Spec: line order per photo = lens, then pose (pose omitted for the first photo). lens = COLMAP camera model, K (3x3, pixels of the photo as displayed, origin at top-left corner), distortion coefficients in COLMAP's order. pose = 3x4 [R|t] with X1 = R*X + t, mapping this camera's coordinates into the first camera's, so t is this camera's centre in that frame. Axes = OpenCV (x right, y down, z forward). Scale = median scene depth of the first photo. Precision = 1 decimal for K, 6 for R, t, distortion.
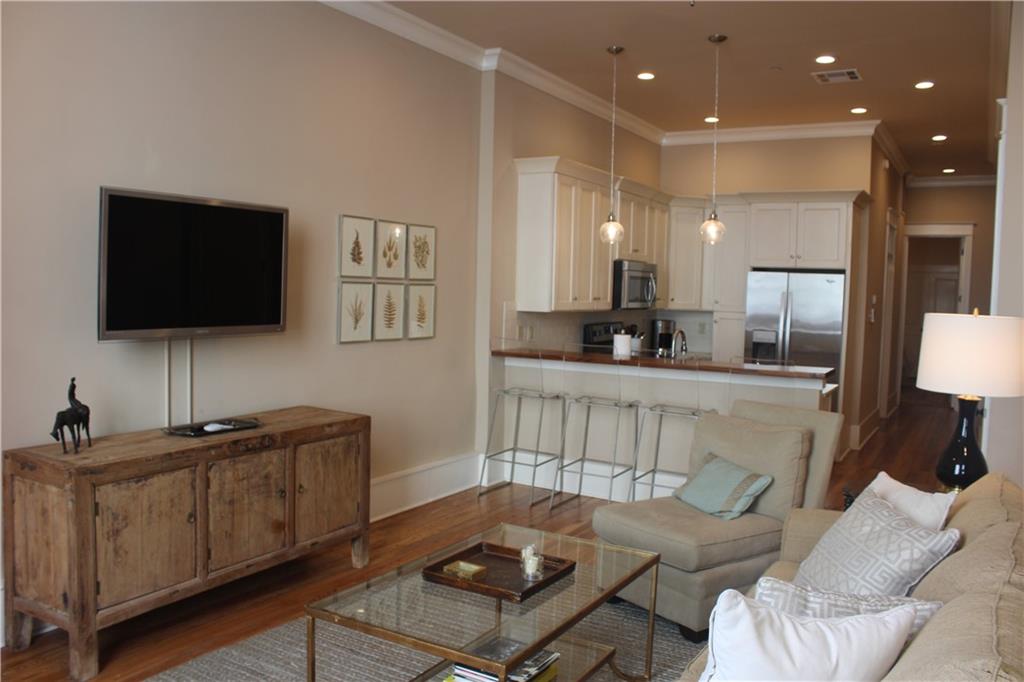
lens RADIAL K [[839.3, 0, 512.0], [0, 839.3, 341.0], [0, 0, 1]] dist [-0.168230, 0.148776]
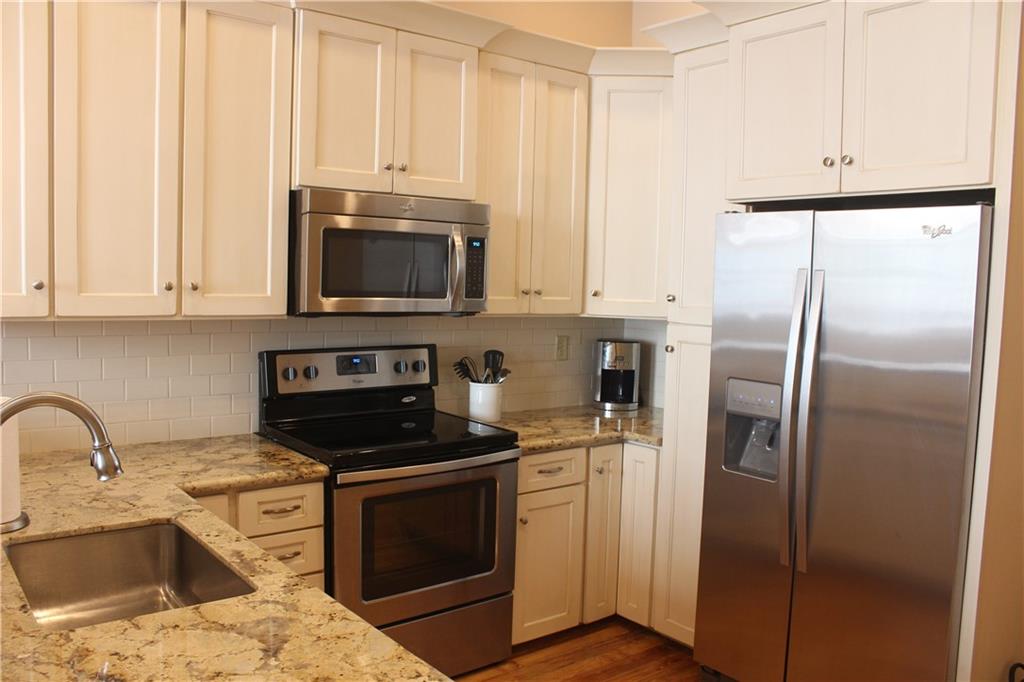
lens RADIAL K [[839.3, 0, 512.0], [0, 839.3, 341.0], [0, 0, 1]] dist [-0.168230, 0.148776]
pose [[0.932495, 0.023617, -0.360410, 0.403589], [-0.024676, 0.999694, 0.001665, -0.032738], [0.360339, 0.007341, 0.932792, 0.763227]]
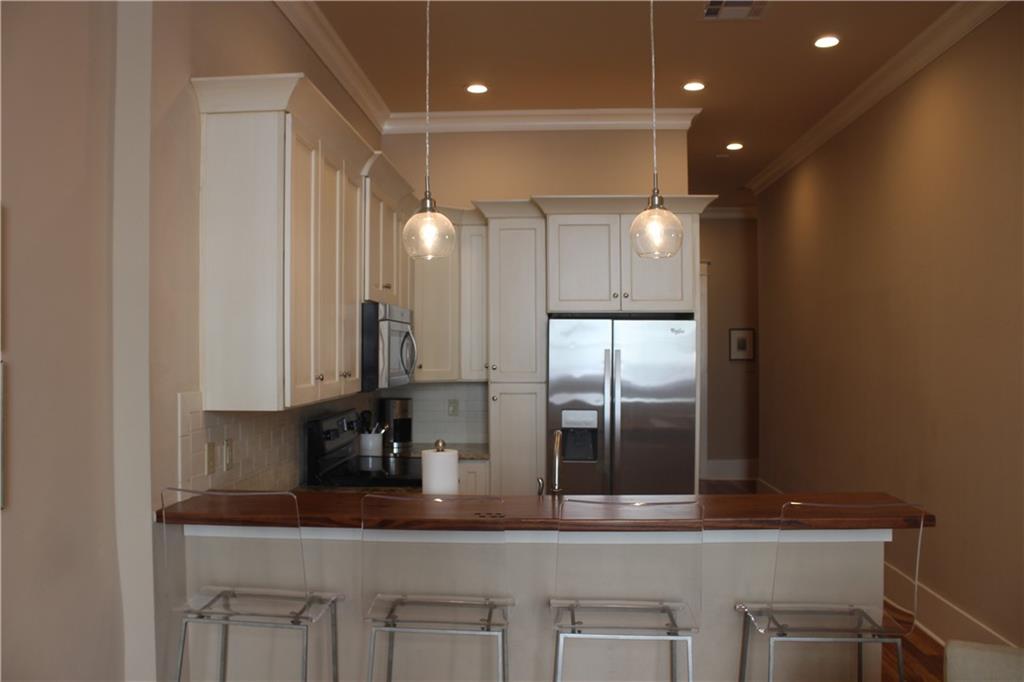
lens RADIAL K [[839.3, 0, 512.0], [0, 839.3, 341.0], [0, 0, 1]] dist [-0.168230, 0.148776]
pose [[0.888492, -0.024054, 0.458261, -0.048239], [0.054529, 0.997084, -0.053386, -0.040995], [-0.455640, 0.072422, 0.887213, 0.527088]]
